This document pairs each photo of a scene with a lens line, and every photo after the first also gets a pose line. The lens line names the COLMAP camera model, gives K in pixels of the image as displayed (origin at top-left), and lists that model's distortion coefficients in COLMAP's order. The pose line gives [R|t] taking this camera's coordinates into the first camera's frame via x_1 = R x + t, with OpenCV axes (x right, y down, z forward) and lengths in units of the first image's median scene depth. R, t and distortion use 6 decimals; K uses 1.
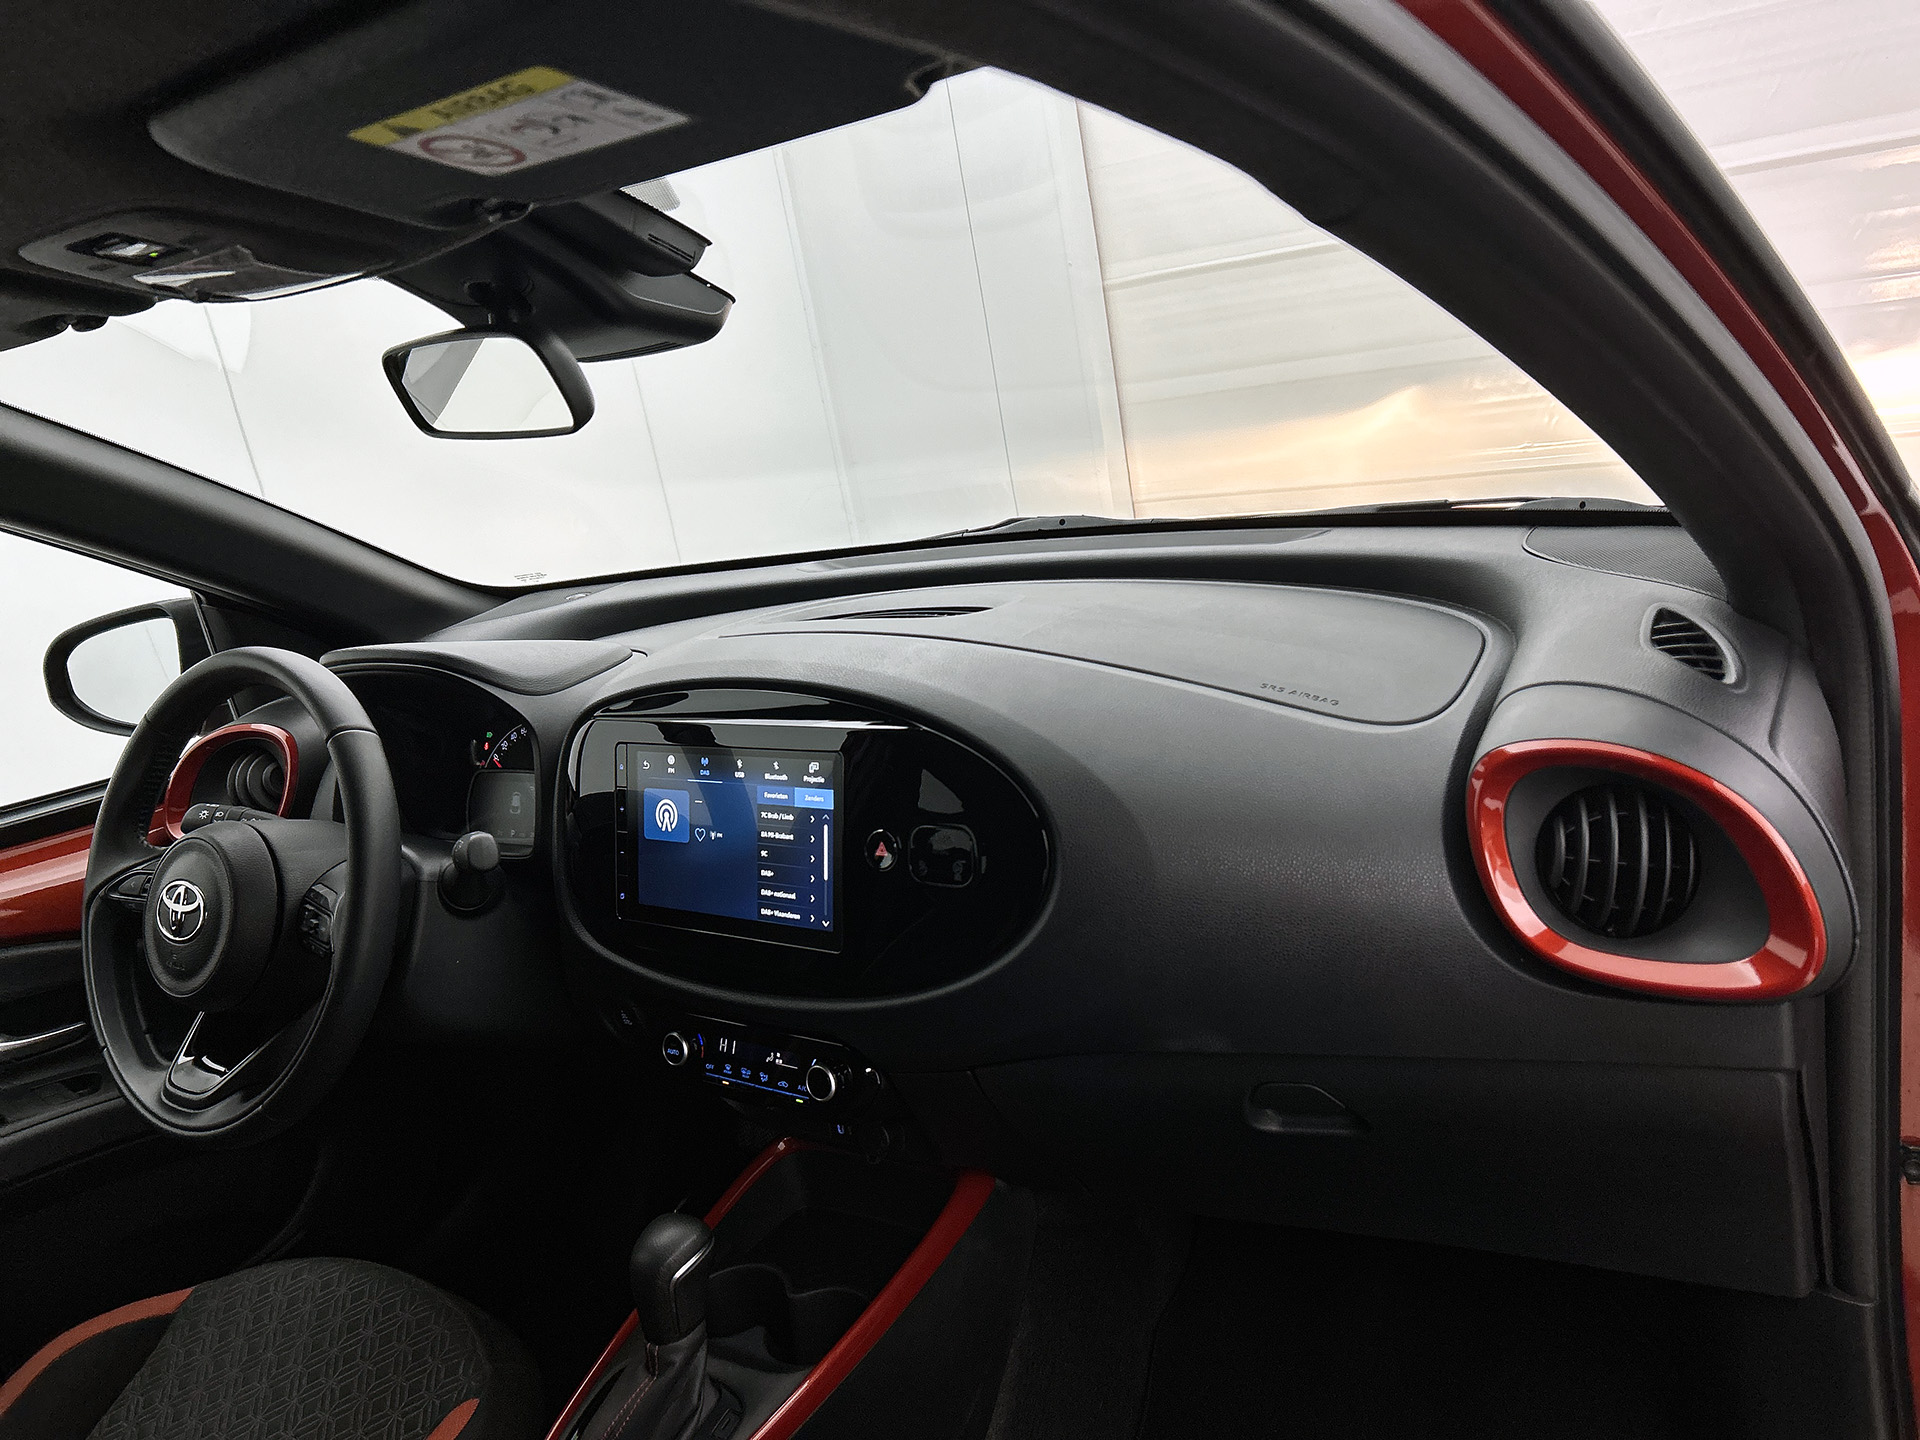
lens RADIAL K [[1539.1, 0, 907.8], [0, 1539.1, 706.2], [0, 0, 1]] dist [0.080613, 0.002934]
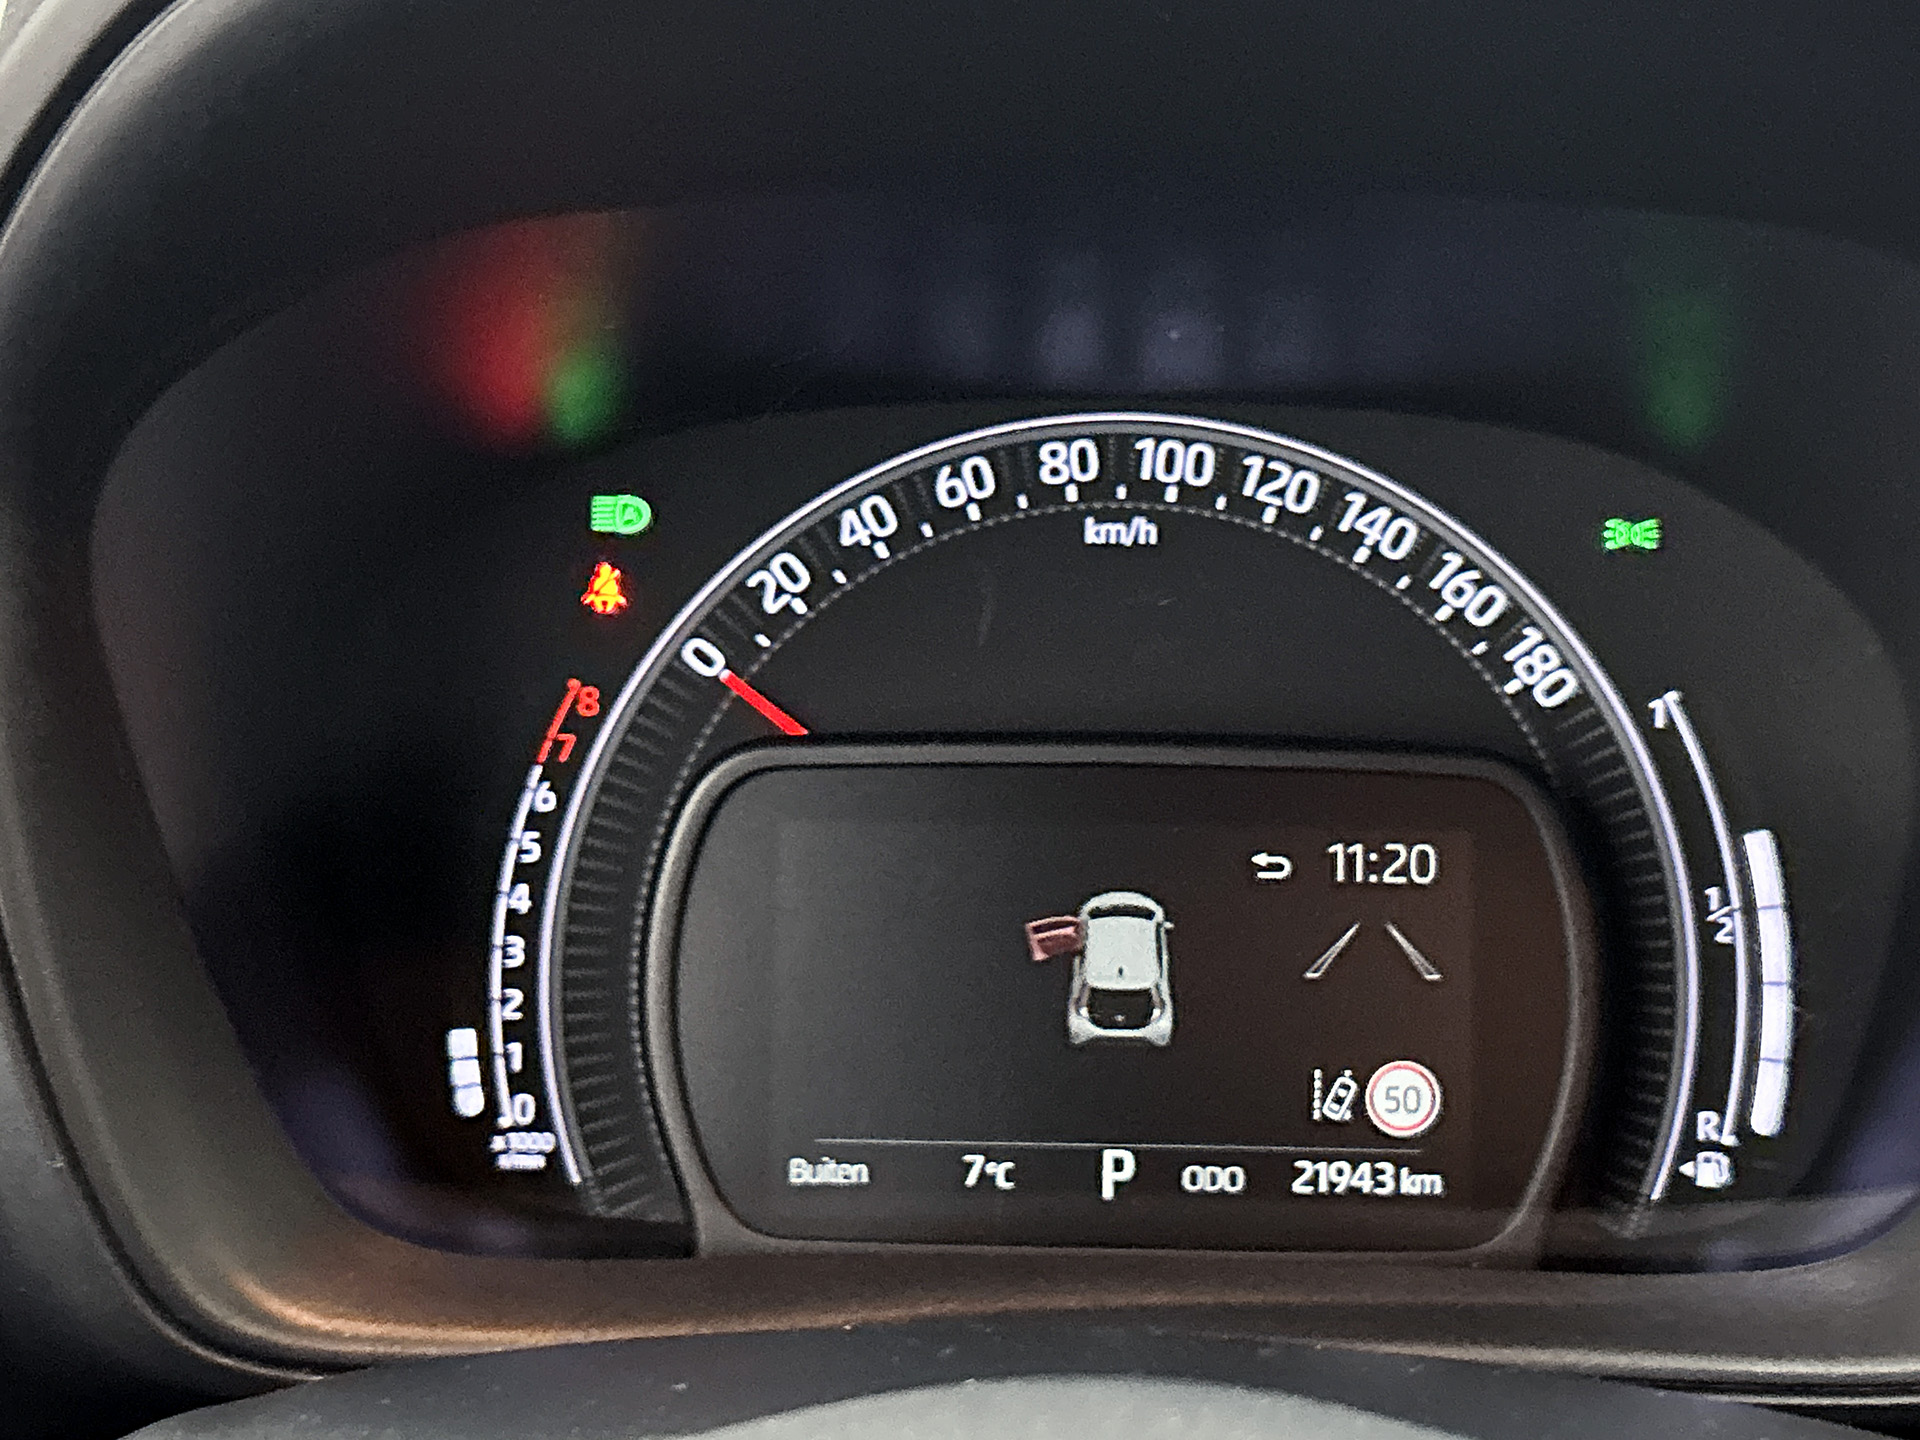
lens RADIAL K [[2899.3, 0, 972.2], [0, 2899.3, 705.7], [0, 0, 1]] dist [0.131545, 0.000000]
pose [[0.826296, -0.035788, 0.562098, -0.548499], [-0.012413, 0.996580, 0.081698, 0.018101], [-0.563099, -0.074484, 0.823026, 1.006218]]
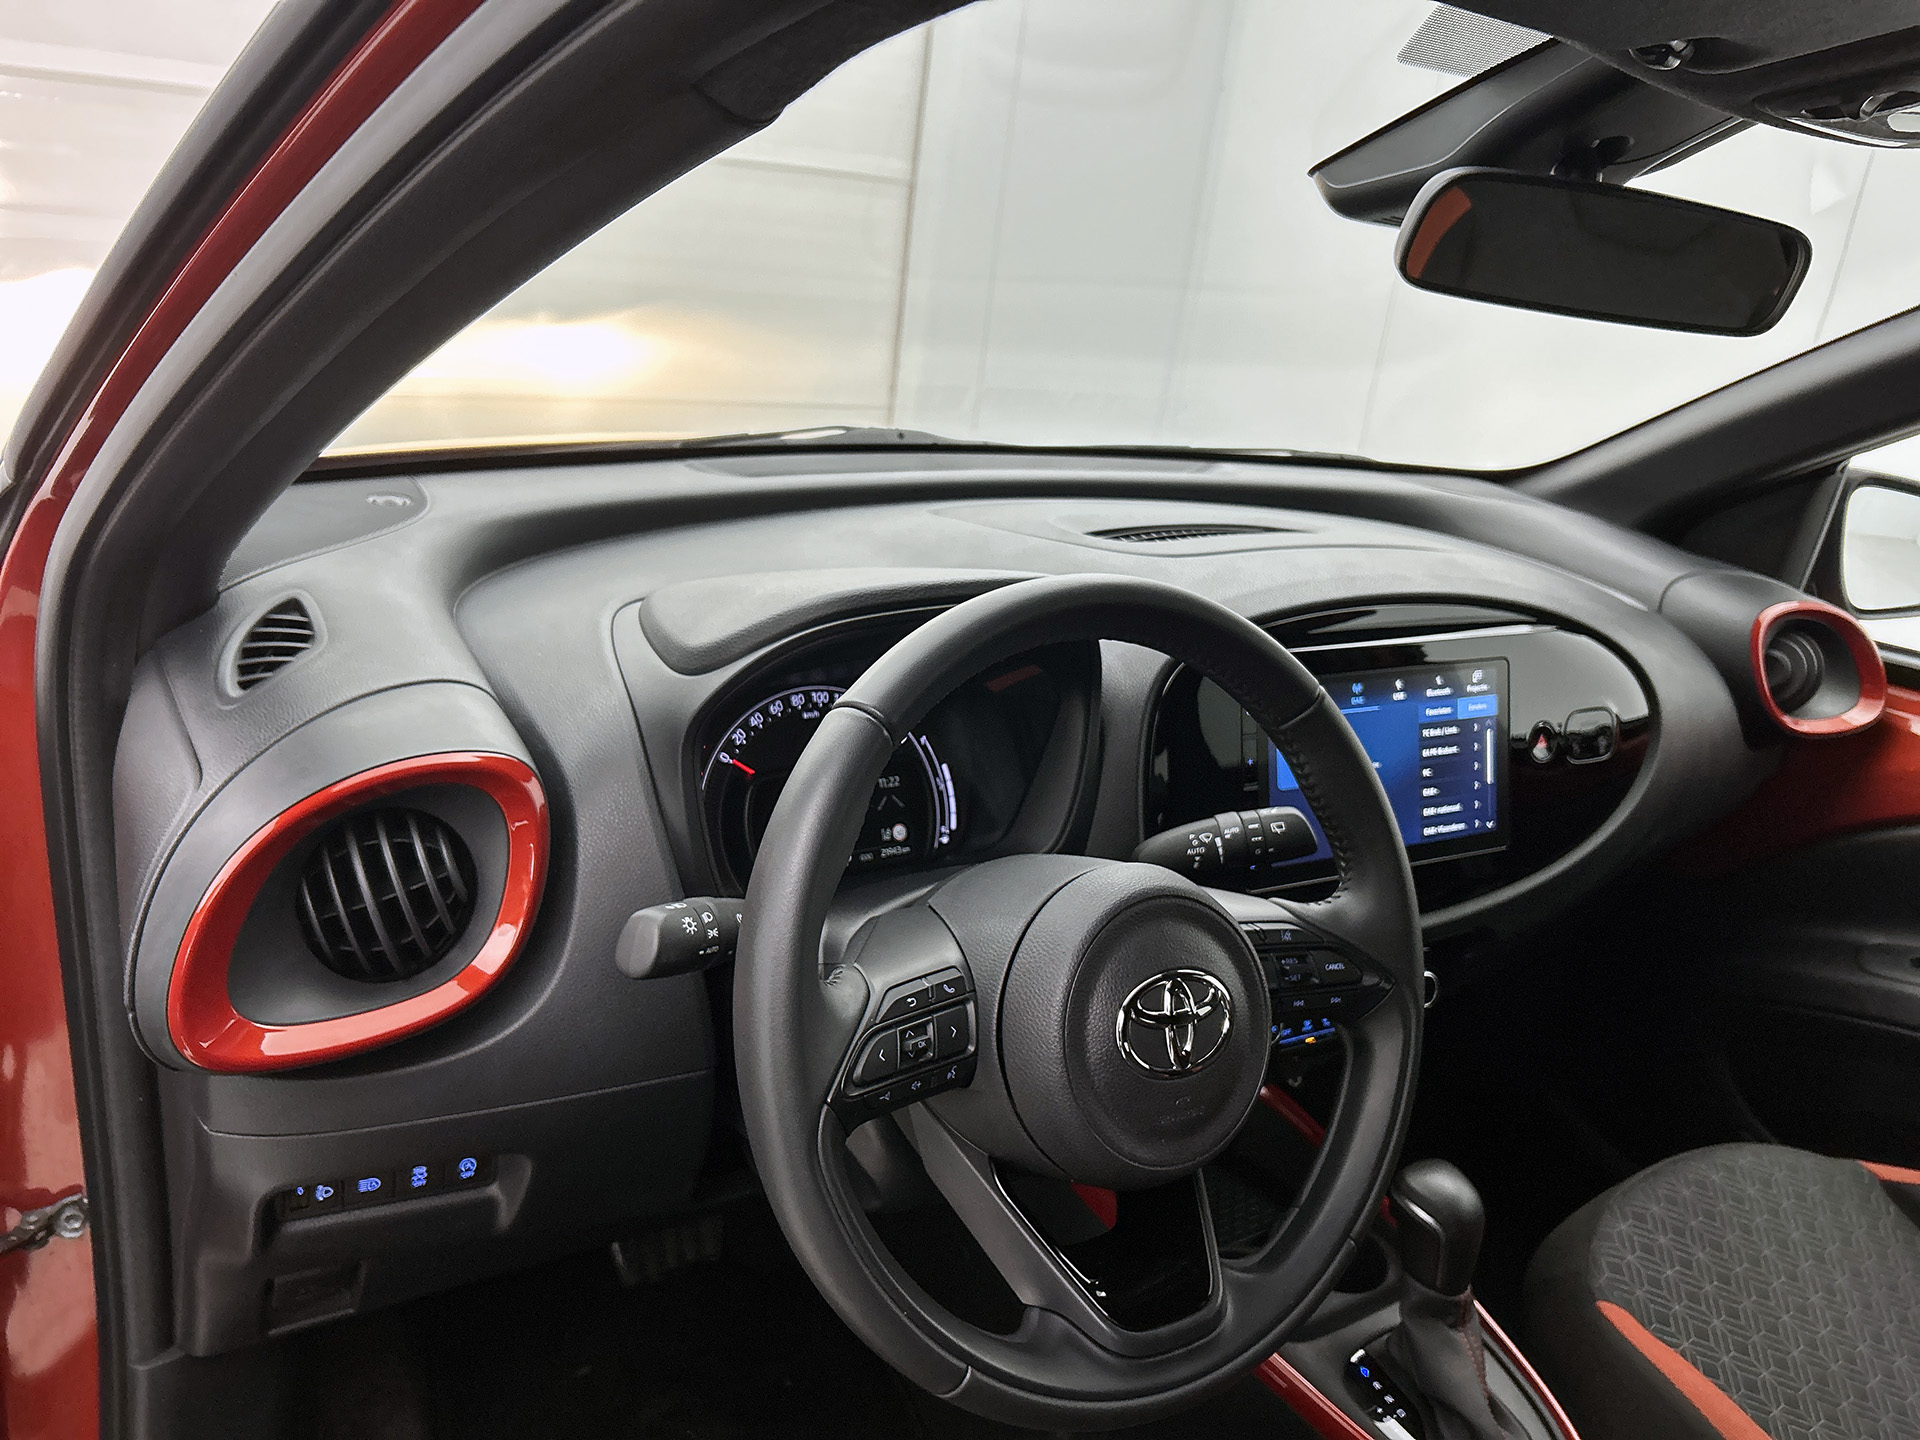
lens RADIAL K [[1482.0, 0, 965.2], [0, 1482.0, 711.8], [0, 0, 1]] dist [0.045912, -0.071336]
pose [[0.353056, -0.105930, 0.929586, -1.063187], [0.063410, 0.993994, 0.089187, -0.044633], [-0.933451, 0.027457, 0.357653, 0.934432]]
